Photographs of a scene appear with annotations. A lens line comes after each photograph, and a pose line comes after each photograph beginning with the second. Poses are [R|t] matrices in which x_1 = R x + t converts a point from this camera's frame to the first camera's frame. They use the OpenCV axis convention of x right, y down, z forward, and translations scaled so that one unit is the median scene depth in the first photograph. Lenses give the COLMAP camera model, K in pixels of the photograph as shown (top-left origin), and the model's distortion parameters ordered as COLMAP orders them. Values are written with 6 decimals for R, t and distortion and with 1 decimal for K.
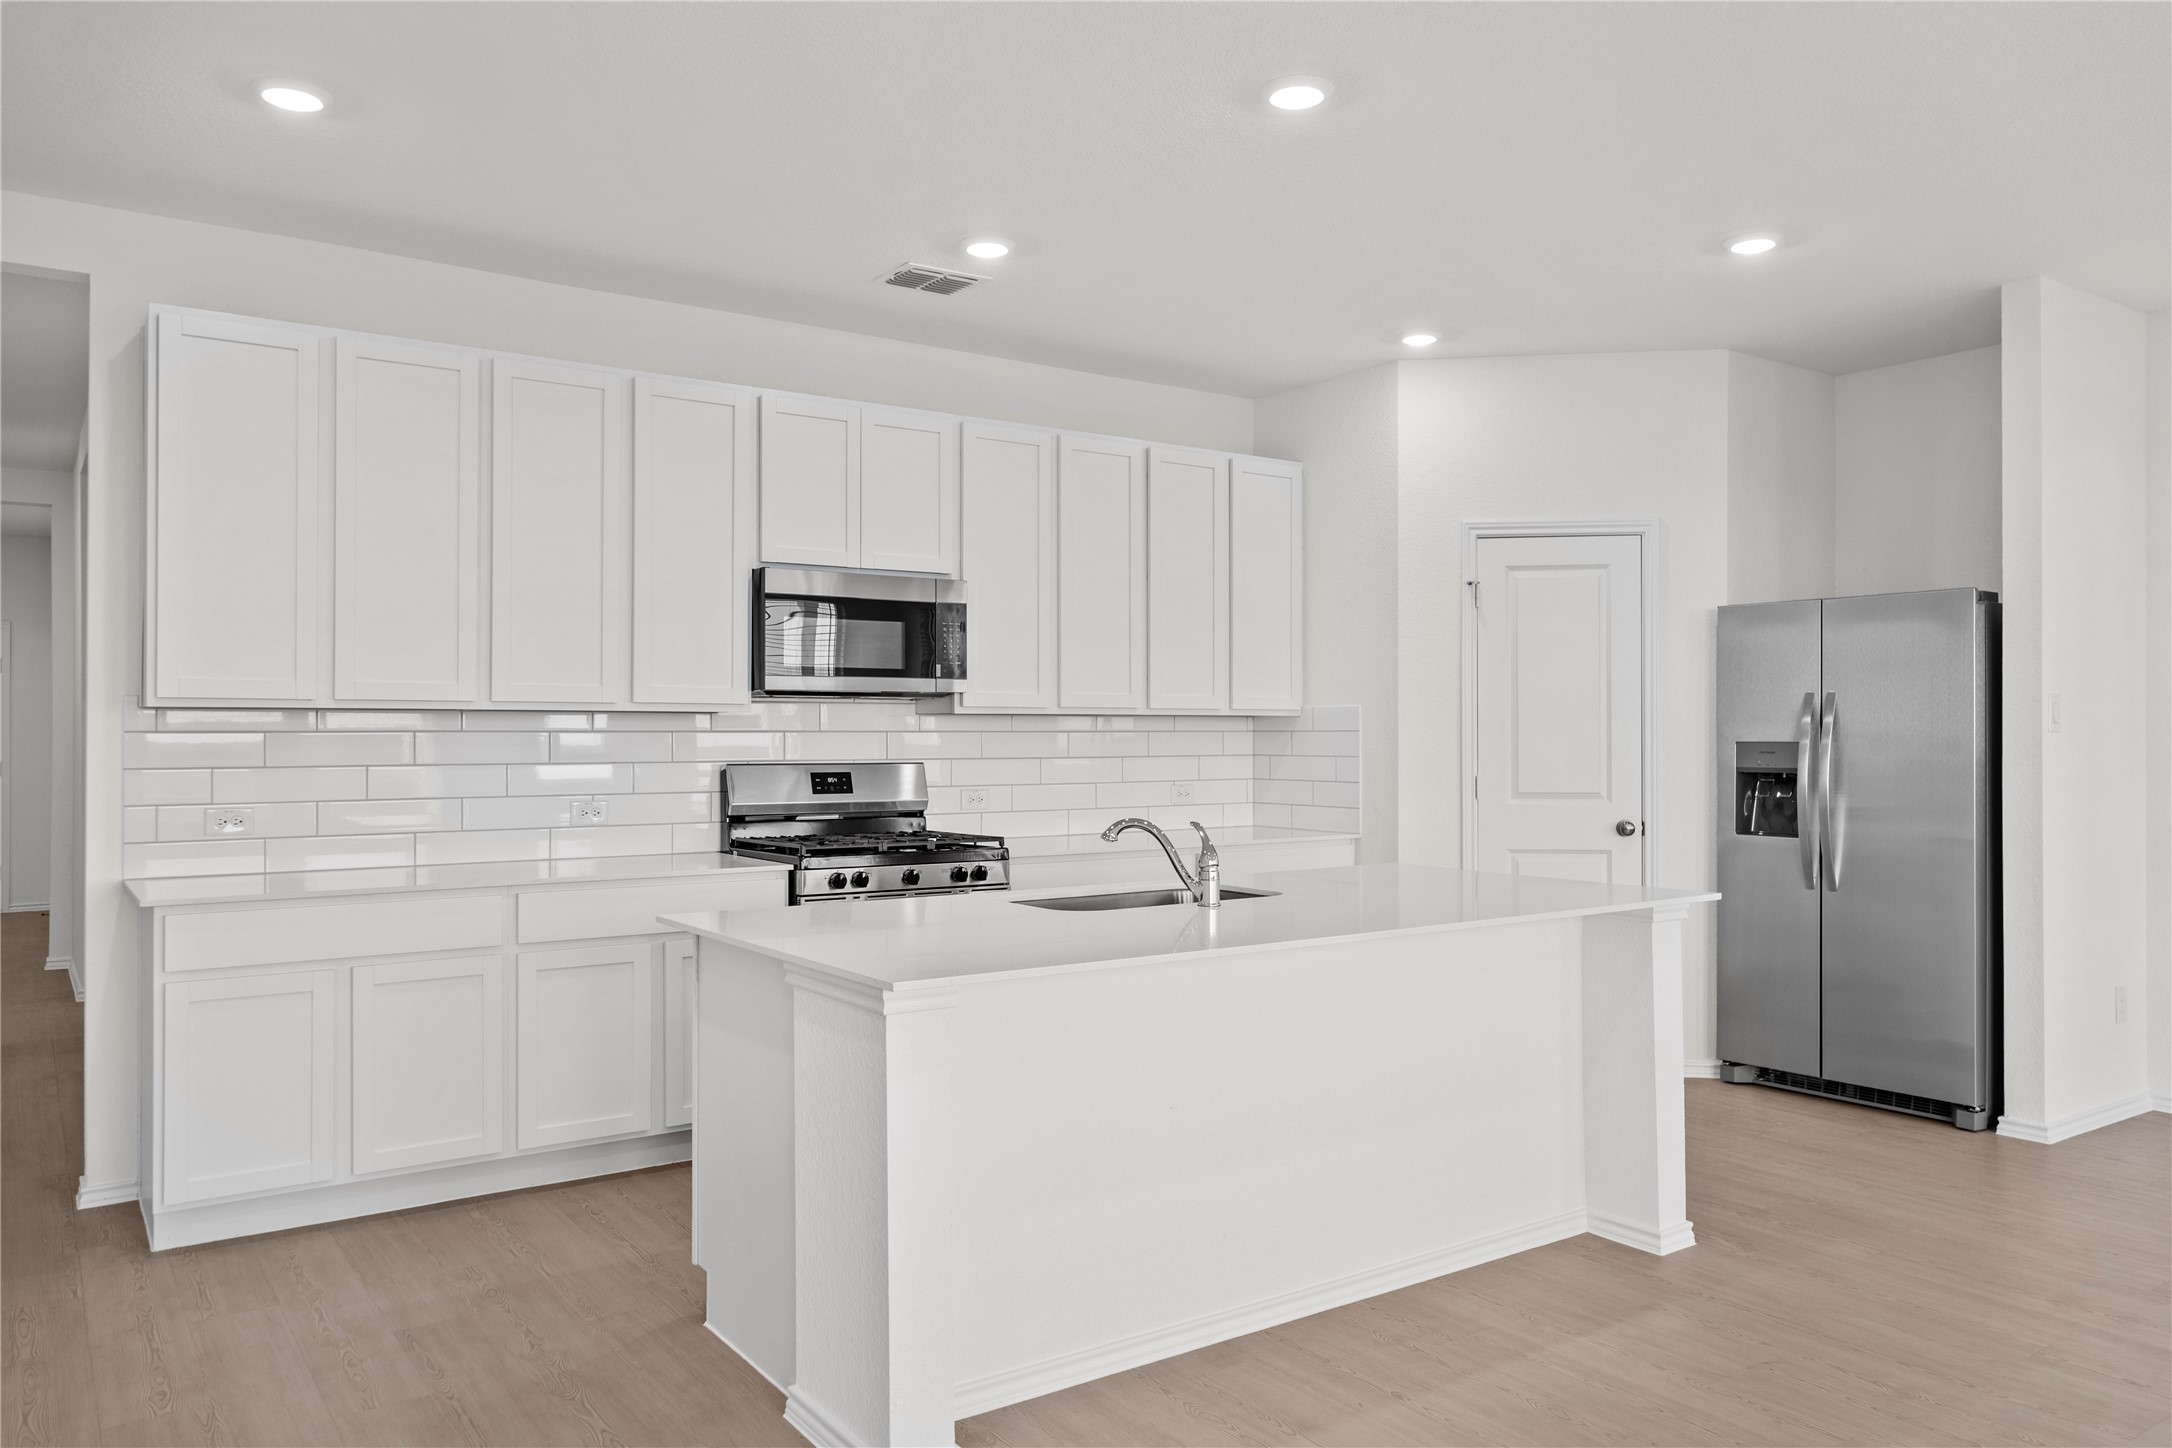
lens RADIAL K [[1531.6, 0, 1086.0], [0, 1531.6, 724.0], [0, 0, 1]] dist [0.002302, 0.000979]
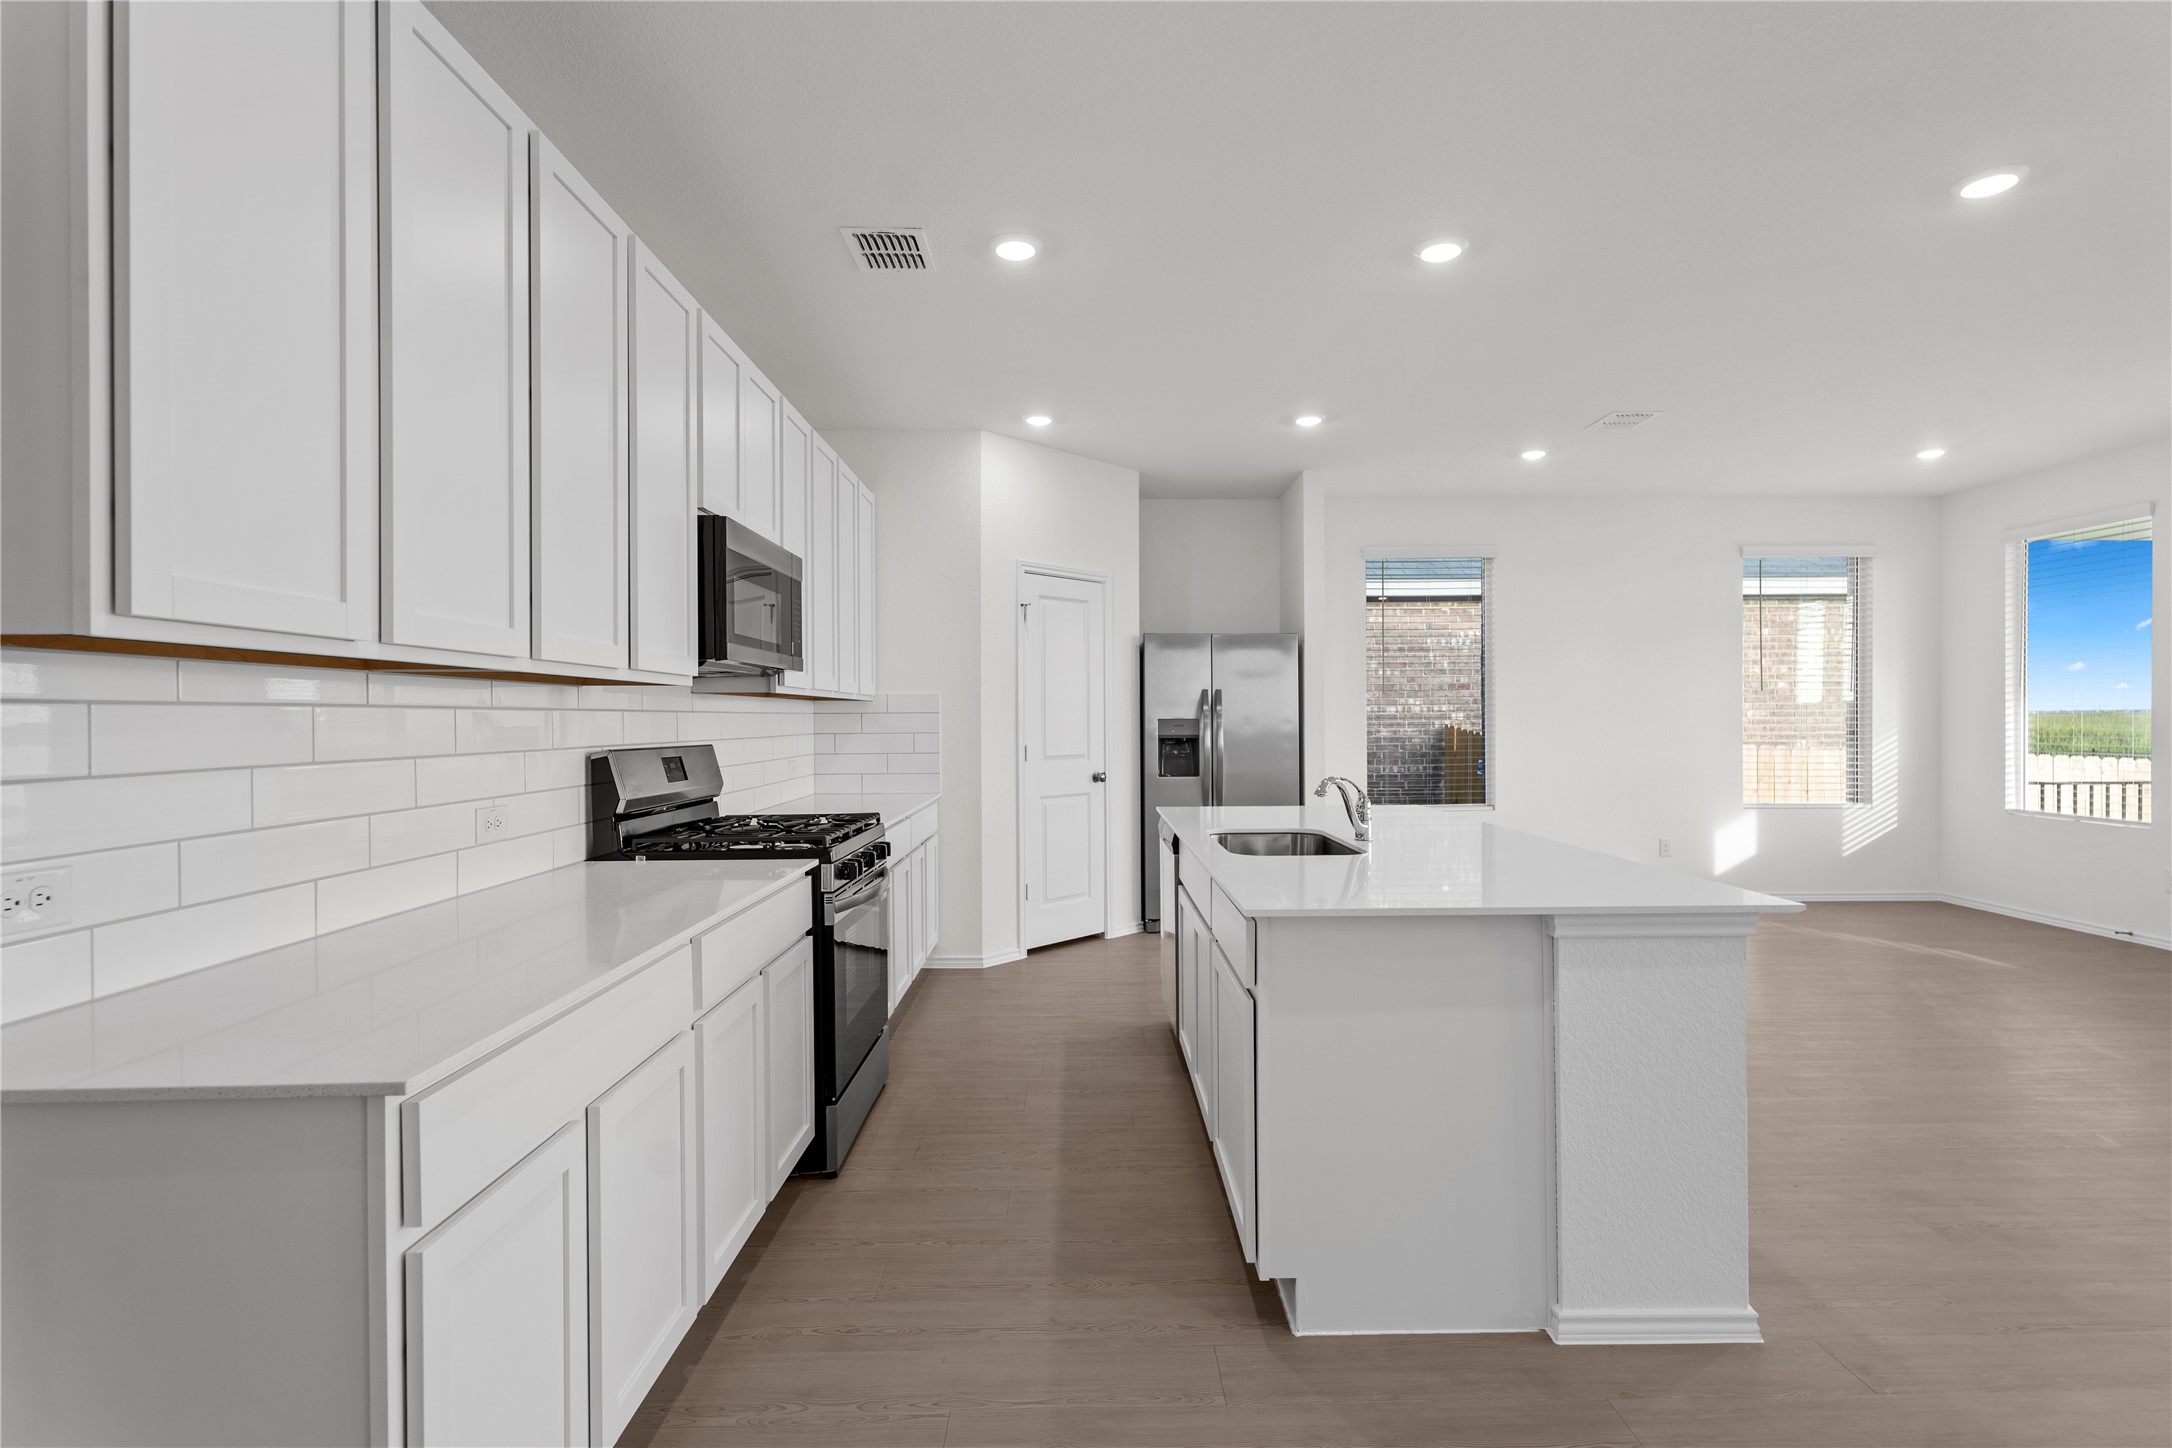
lens RADIAL K [[1027.1, 0, 1092.9], [0, 1027.1, 728.3], [0, 0, 1]] dist [0.002629, 0.000198]
pose [[0.556645, -0.011950, 0.830664, -0.536248], [0.000445, 0.999901, 0.014086, 0.006471], [-0.830750, -0.007471, 0.556595, 0.483091]]
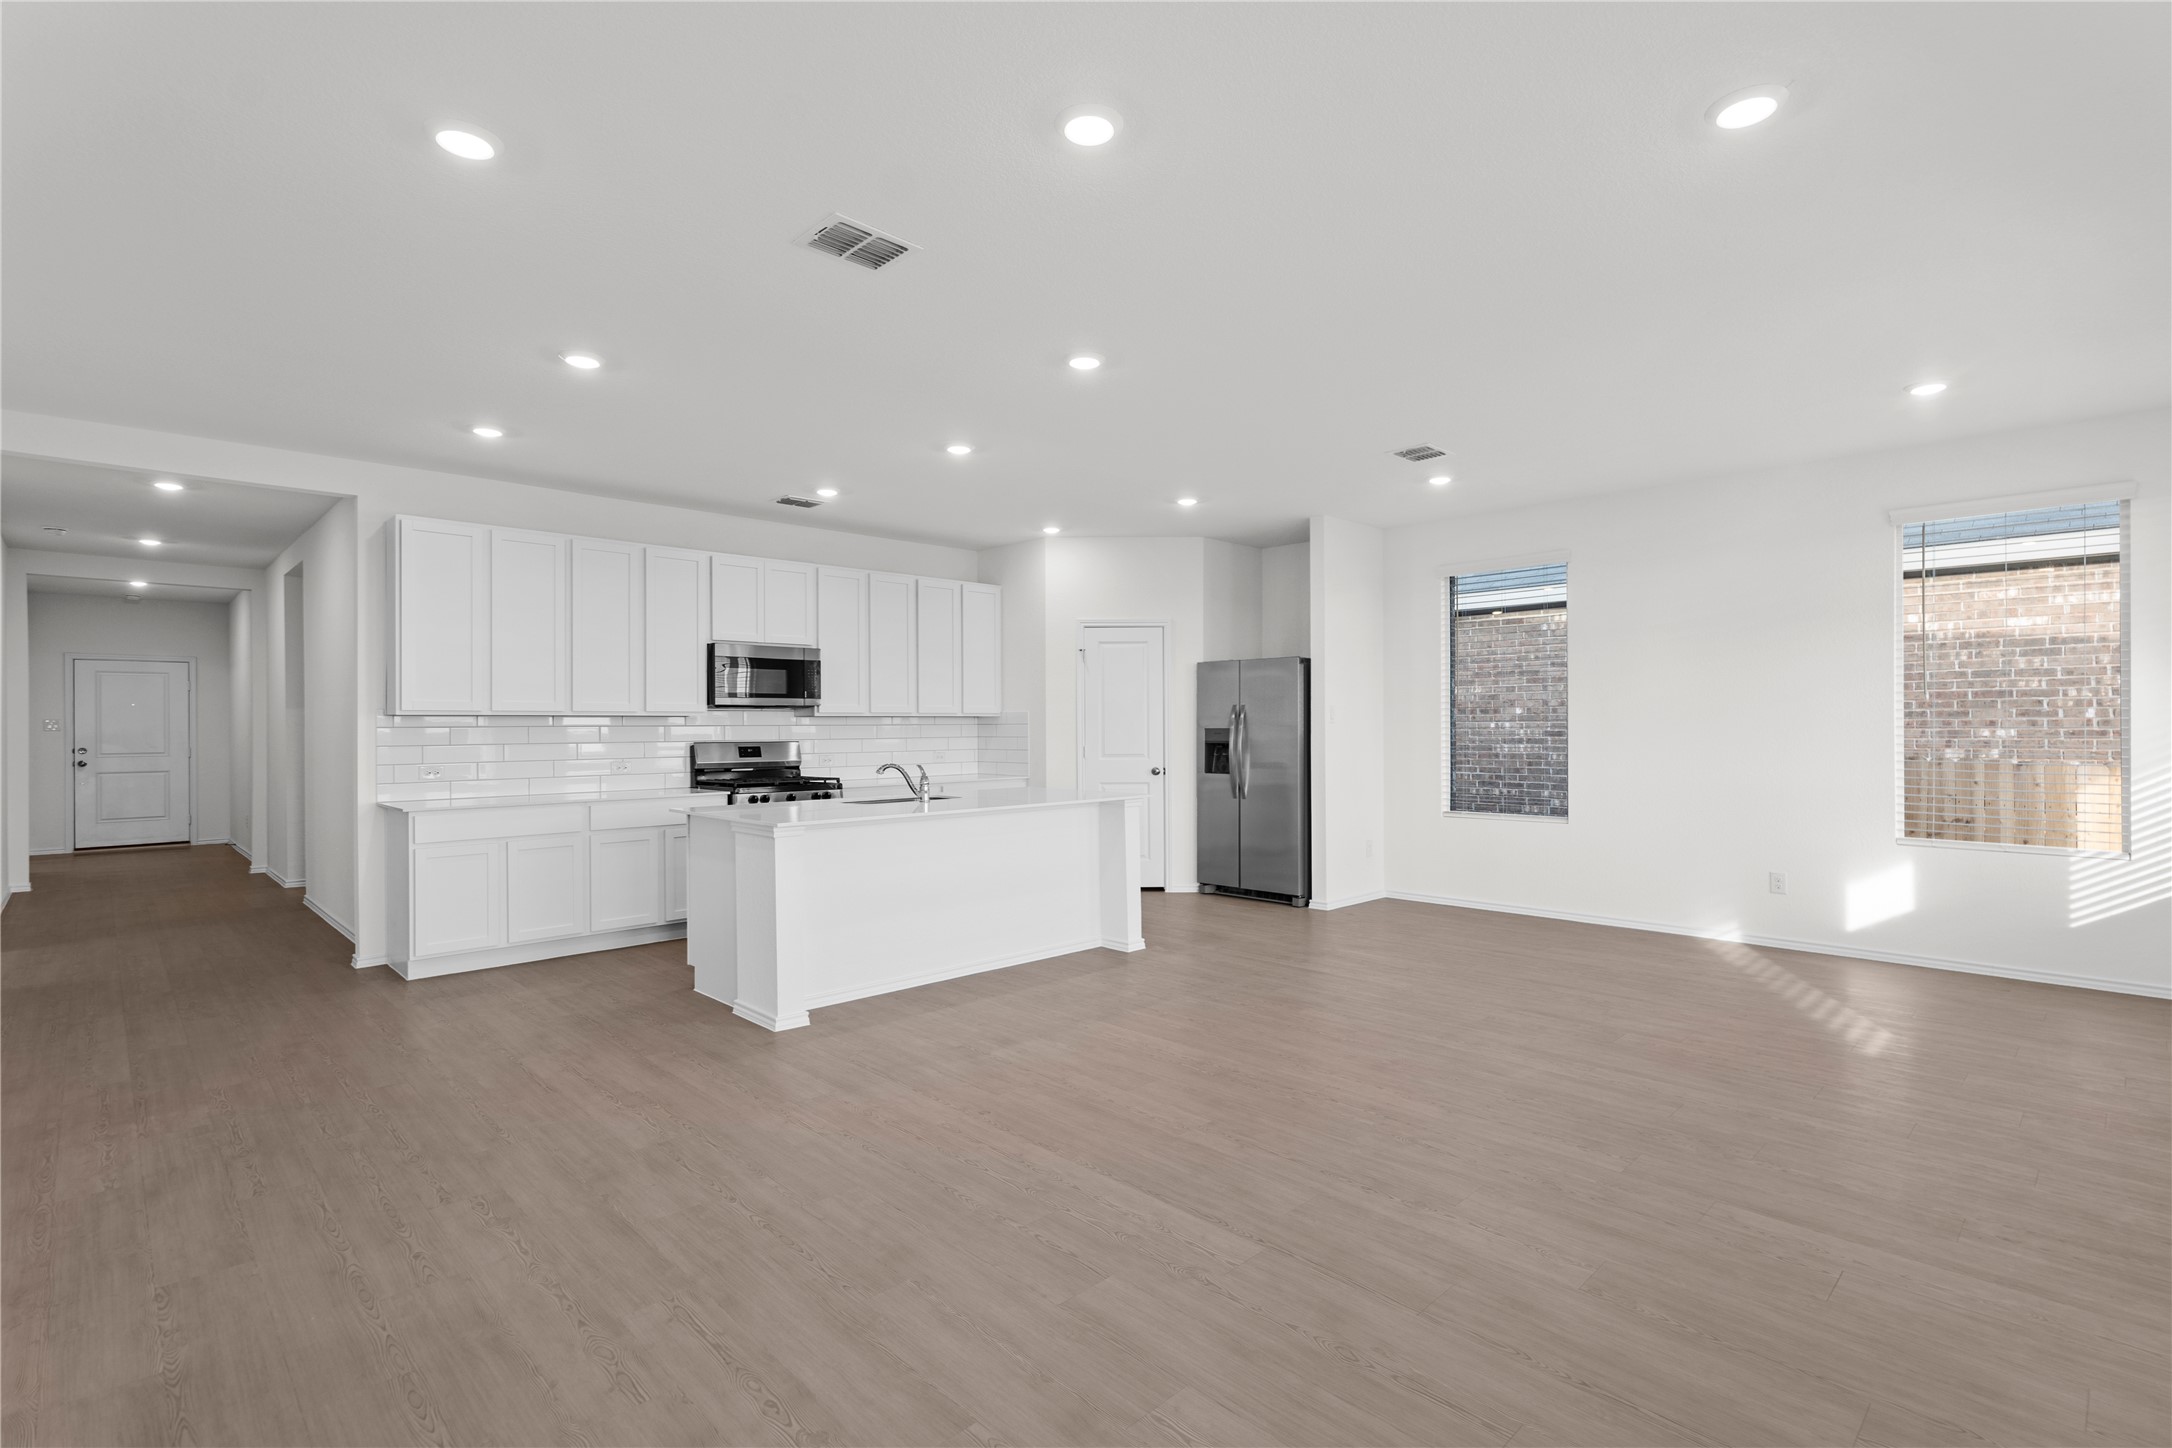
lens RADIAL K [[1027.1, 0, 1092.9], [0, 1027.1, 728.3], [0, 0, 1]] dist [0.002629, 0.000198]
pose [[0.987154, -0.005336, 0.159680, 0.057262], [0.004142, 0.999961, 0.007805, 0.000072], [-0.159716, -0.007043, 0.987138, -0.365667]]
